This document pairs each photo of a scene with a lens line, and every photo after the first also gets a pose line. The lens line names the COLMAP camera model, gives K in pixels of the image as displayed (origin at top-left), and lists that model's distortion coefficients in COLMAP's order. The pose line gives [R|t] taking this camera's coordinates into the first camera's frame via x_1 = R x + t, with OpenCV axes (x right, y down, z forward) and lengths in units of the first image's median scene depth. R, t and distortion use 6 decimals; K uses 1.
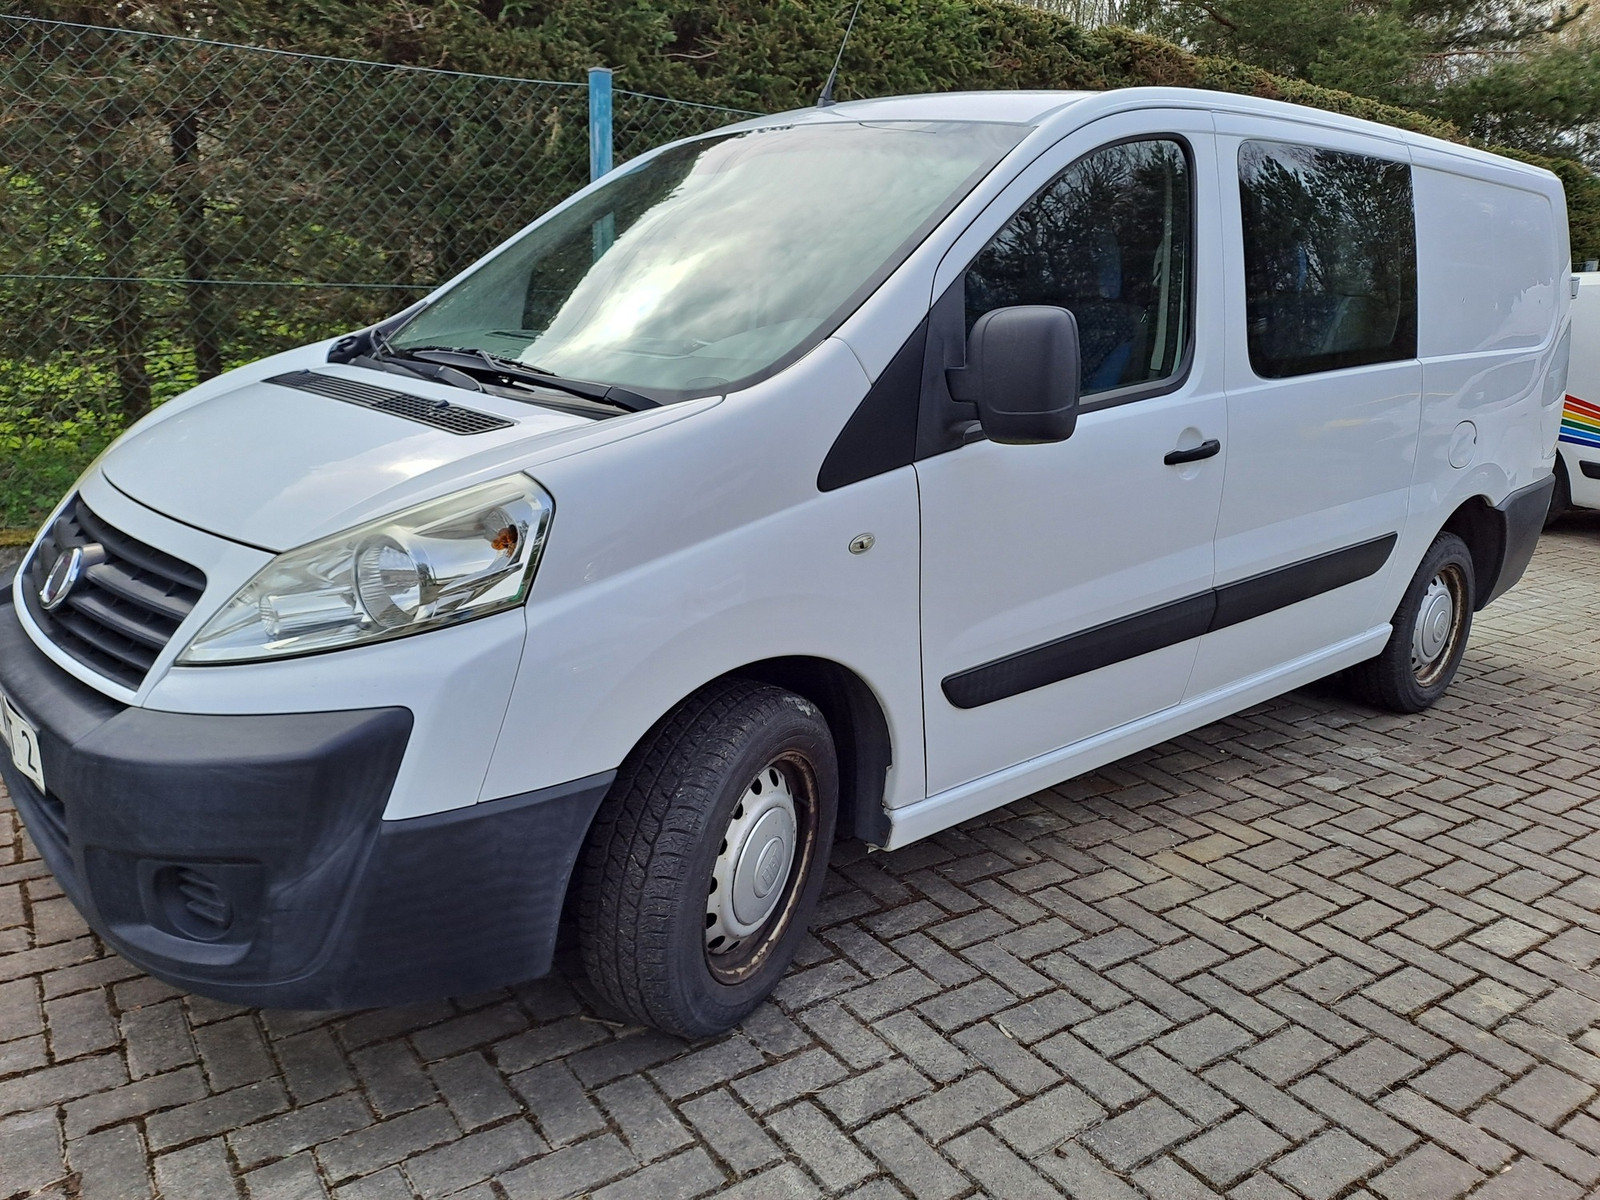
lens RADIAL K [[1173.6, 0, 829.6], [0, 1173.6, 534.0], [0, 0, 1]] dist [0.048057, -0.028707]
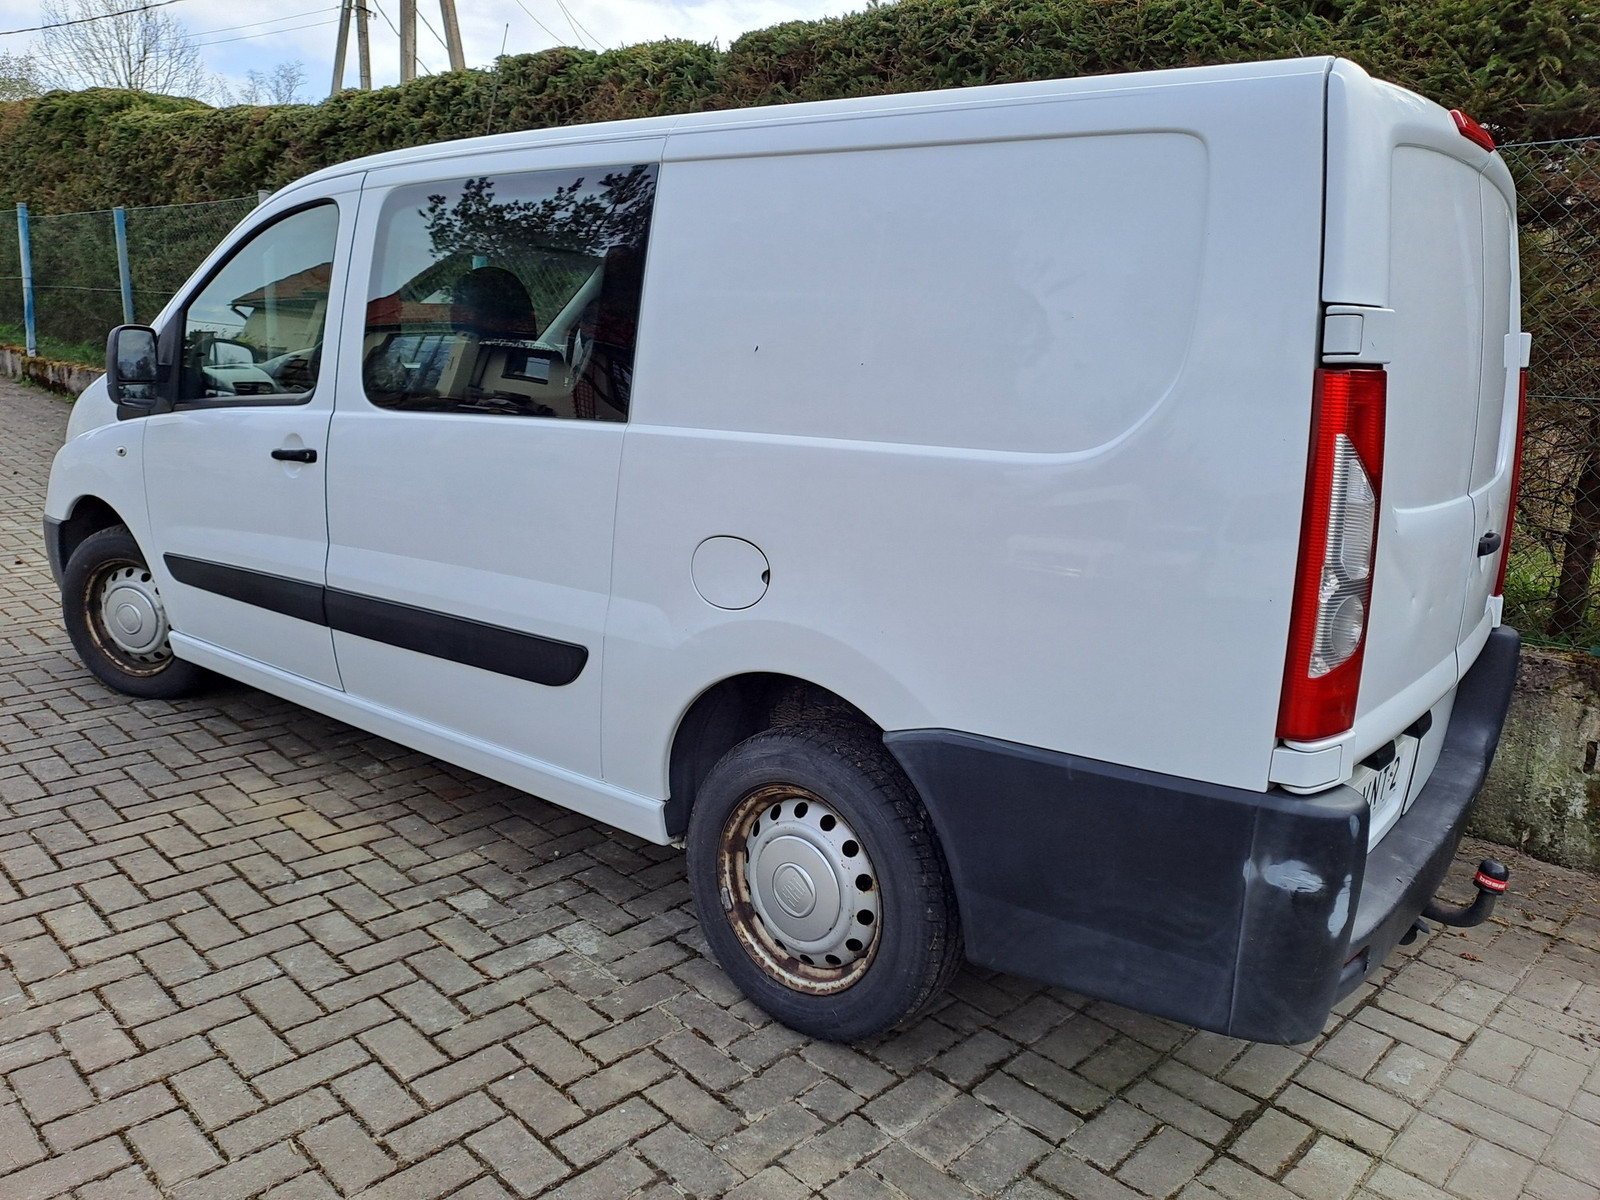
lens RADIAL K [[1173.6, 0, 839.5], [0, 1173.6, 599.4], [0, 0, 1]] dist [0.048057, -0.028707]
pose [[0.202773, 0.178066, -0.962900, 1.684056], [-0.249502, 0.960268, 0.125038, -0.226995], [0.946907, 0.214891, 0.239144, 1.351674]]
